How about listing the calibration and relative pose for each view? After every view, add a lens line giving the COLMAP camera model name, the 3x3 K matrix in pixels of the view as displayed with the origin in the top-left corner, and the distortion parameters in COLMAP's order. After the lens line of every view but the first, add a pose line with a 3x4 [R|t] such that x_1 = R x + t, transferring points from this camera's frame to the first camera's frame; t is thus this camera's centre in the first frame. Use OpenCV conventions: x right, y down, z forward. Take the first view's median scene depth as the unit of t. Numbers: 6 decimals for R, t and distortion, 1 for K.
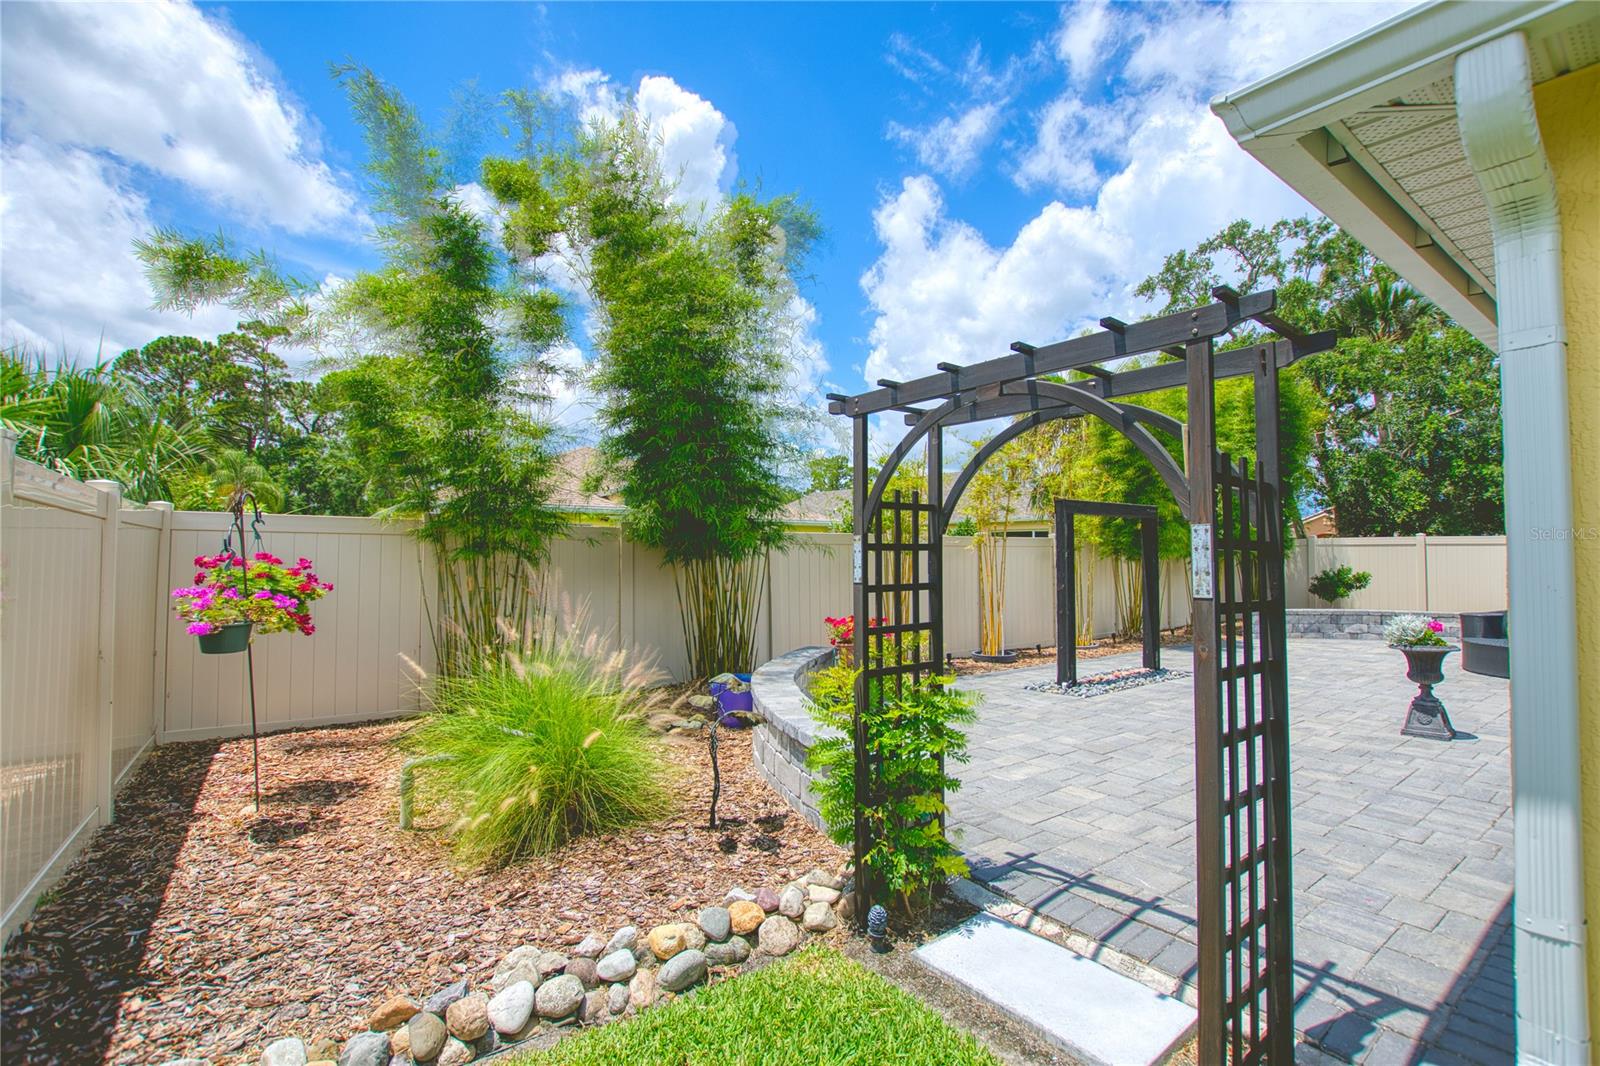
lens RADIAL K [[720.7, 0, 806.1], [0, 720.7, 526.7], [0, 0, 1]] dist [-0.024439, 0.000219]
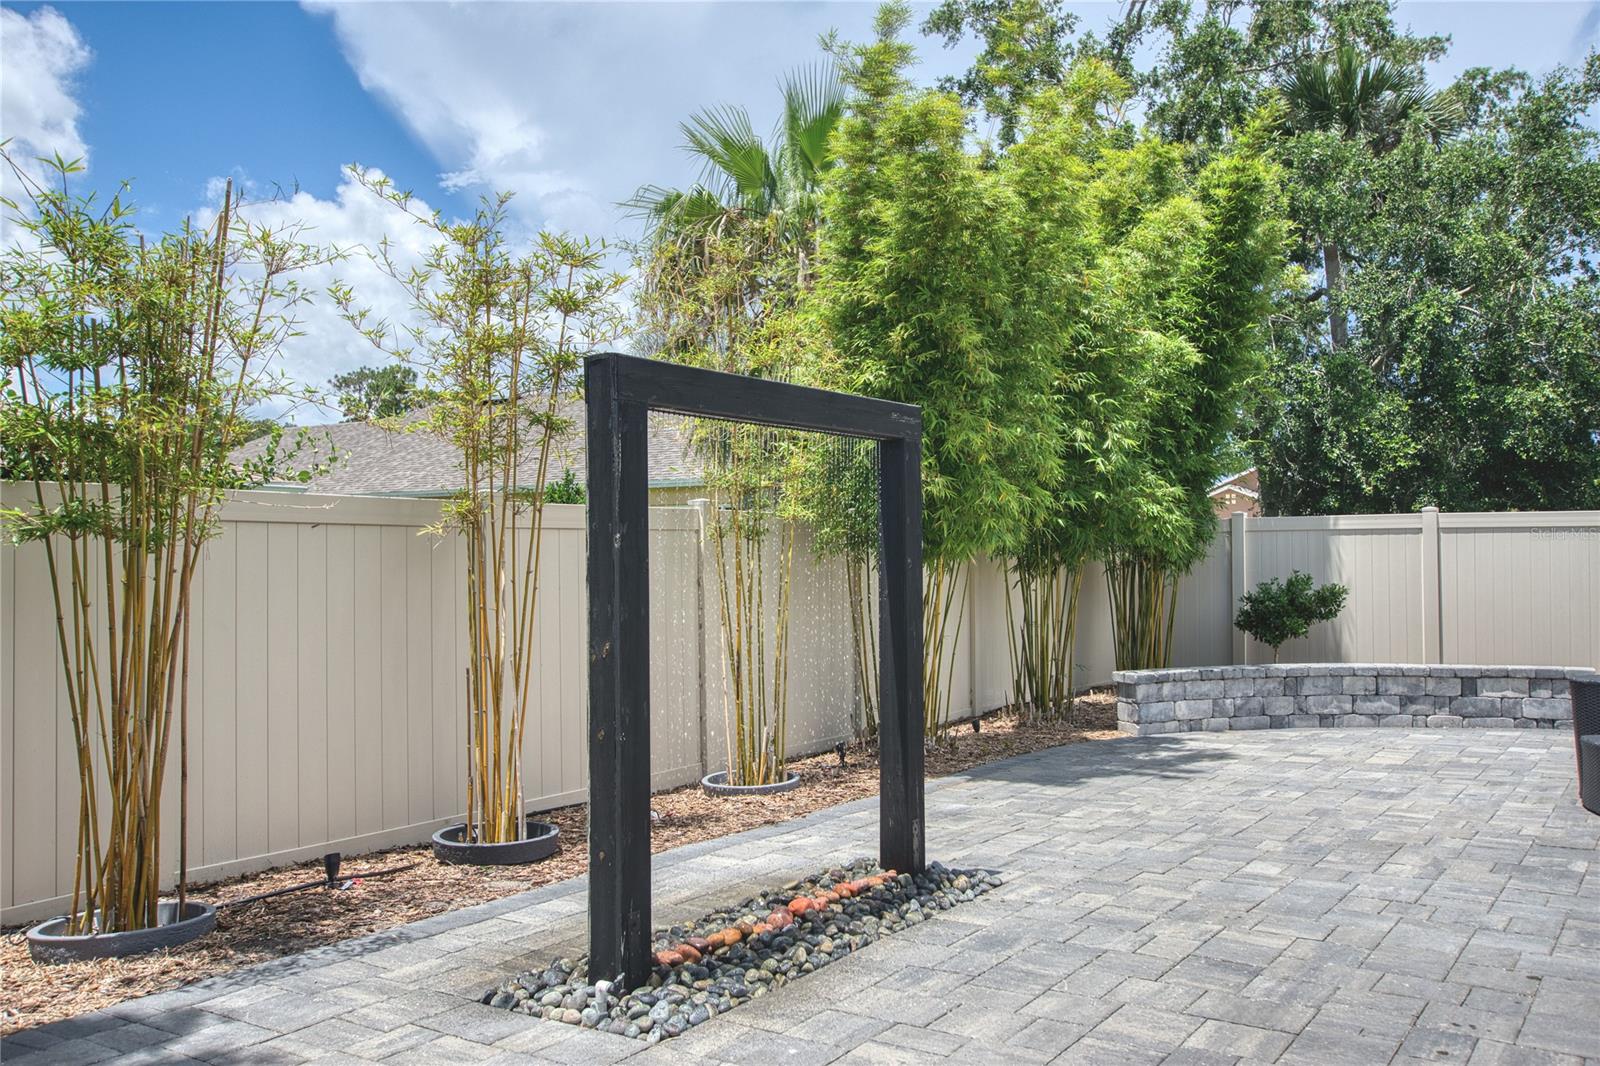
lens RADIAL K [[1333.1, 0, 800.0], [0, 1333.1, 533.0], [0, 0, 1]] dist [-0.005301, 0.059286]
pose [[0.947215, -0.001123, 0.320596, 0.128798], [-0.004775, 0.999834, 0.017610, 0.012605], [-0.320562, -0.018211, 0.947052, 0.228507]]
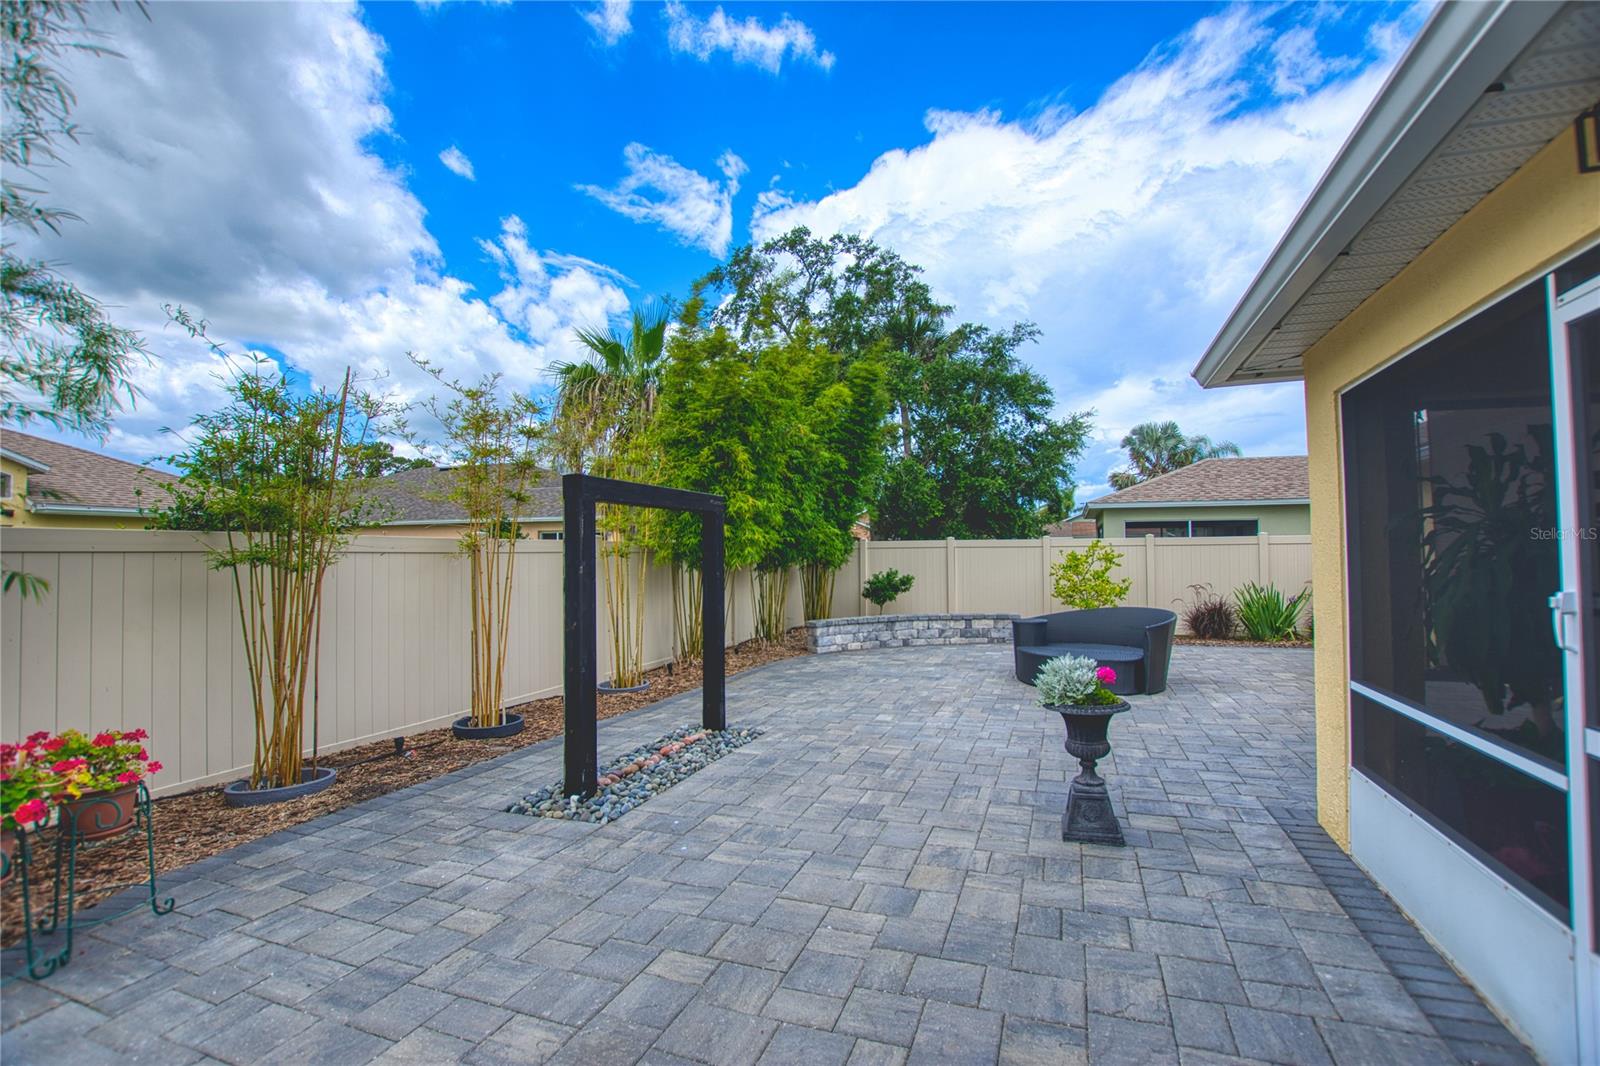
lens RADIAL K [[720.7, 0, 806.1], [0, 720.7, 526.7], [0, 0, 1]] dist [-0.024439, 0.000219]
pose [[0.839087, 0.013195, 0.543837, 0.099266], [-0.011984, 0.999912, -0.005770, 0.002496], [-0.543865, -0.001676, 0.839171, 0.207810]]
